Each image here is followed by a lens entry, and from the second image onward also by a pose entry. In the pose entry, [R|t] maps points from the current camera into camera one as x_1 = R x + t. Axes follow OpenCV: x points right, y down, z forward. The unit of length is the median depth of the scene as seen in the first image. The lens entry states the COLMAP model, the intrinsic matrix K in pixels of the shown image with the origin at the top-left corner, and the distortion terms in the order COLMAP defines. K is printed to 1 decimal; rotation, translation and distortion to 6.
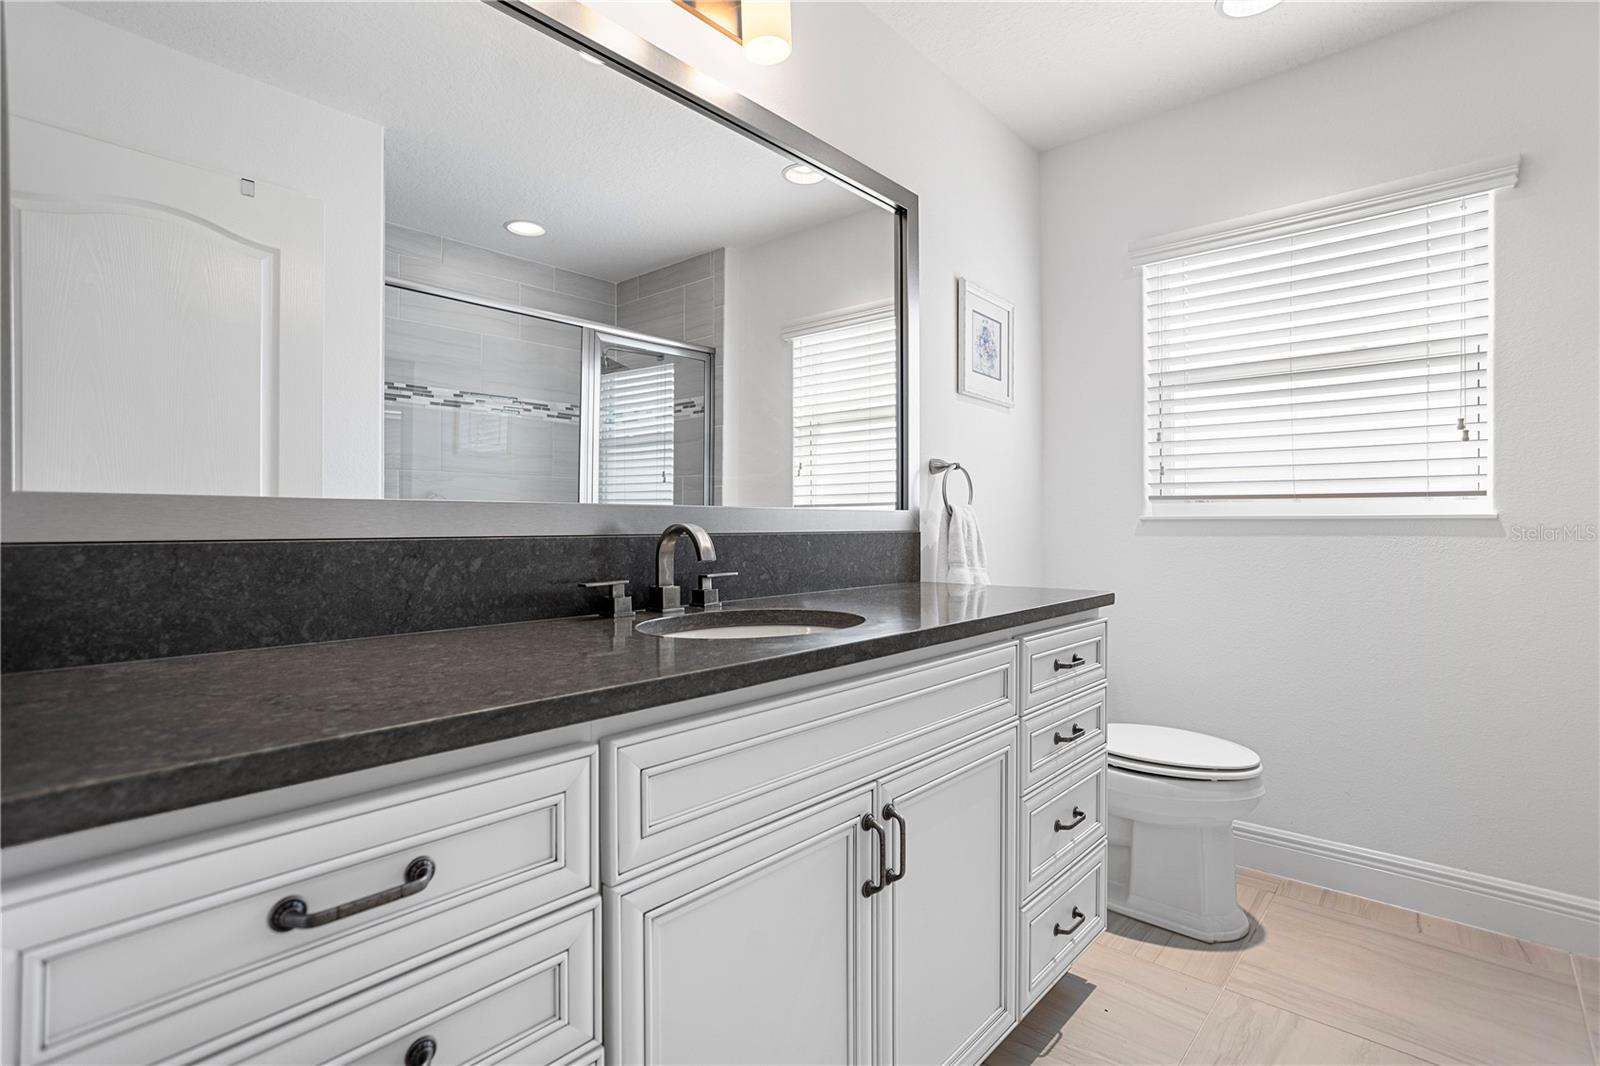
lens RADIAL K [[793.7, 0, 800.0], [0, 793.7, 533.0], [0, 0, 1]] dist [0.039144, -0.046244]
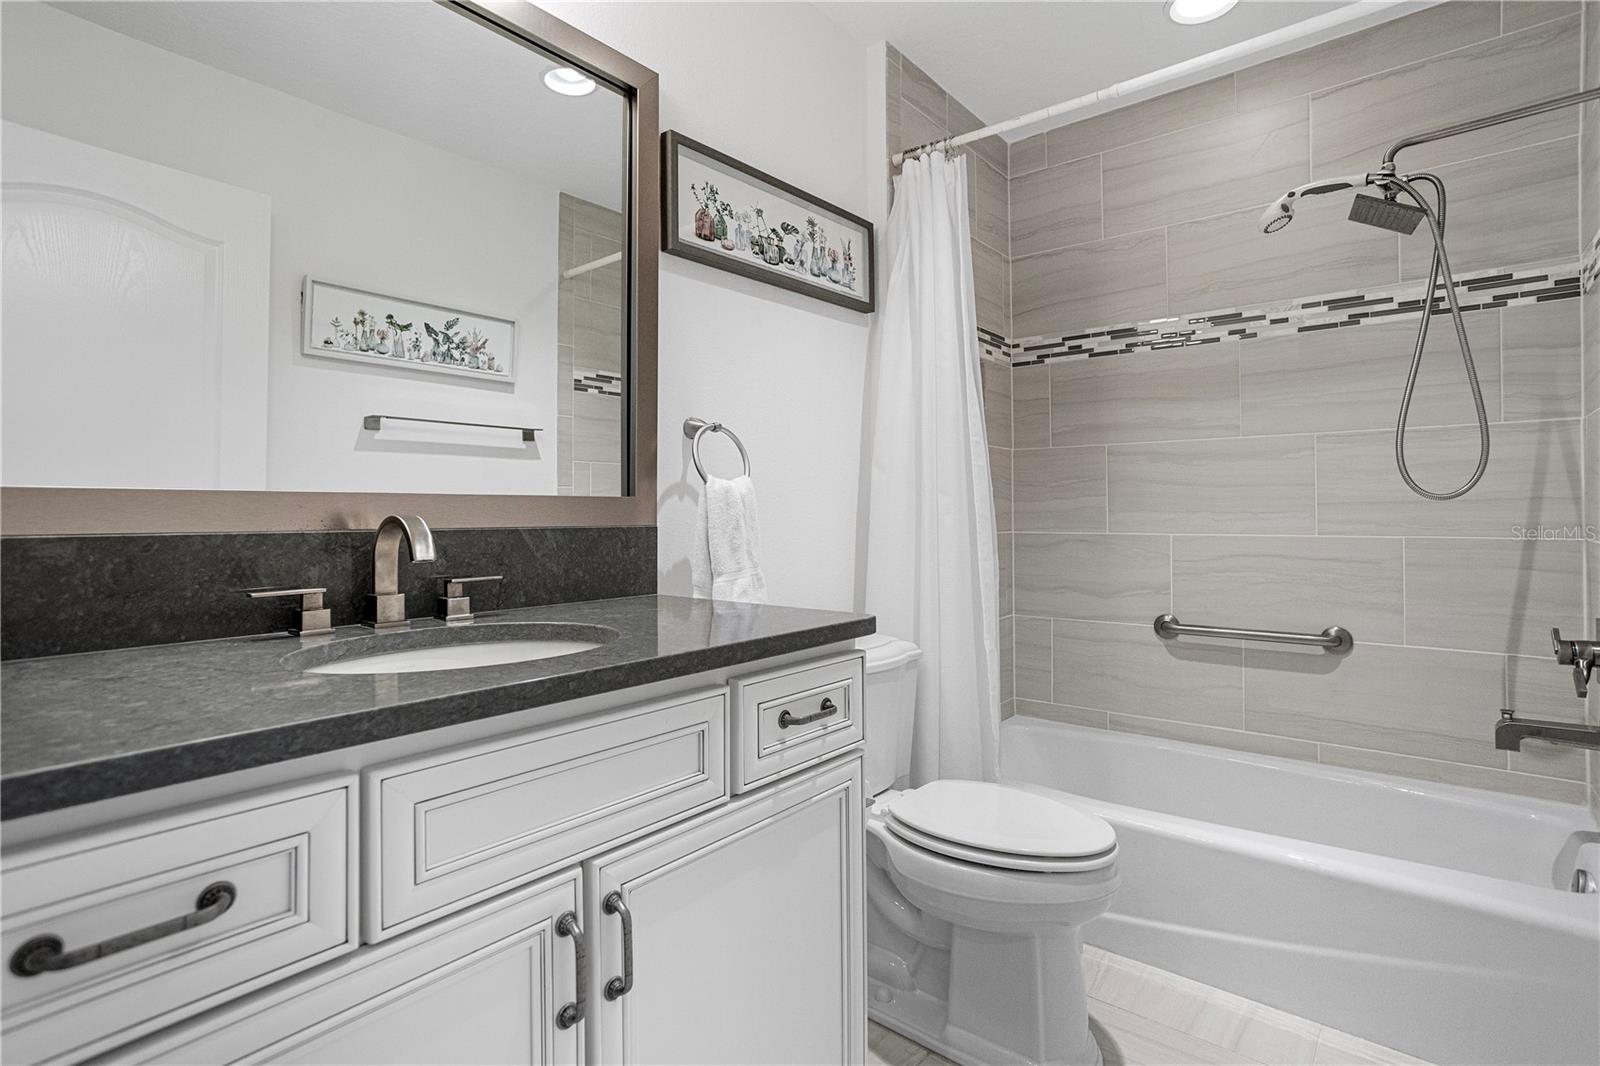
lens RADIAL K [[759.1, 0, 729.4], [0, 759.1, 529.3], [0, 0, 1]] dist [-0.001683, -0.019362]
pose [[0.999107, -0.004752, -0.041986, 0.203428], [0.005081, 0.999957, 0.007729, -0.002238], [0.041948, -0.007935, 0.999088, 0.244954]]
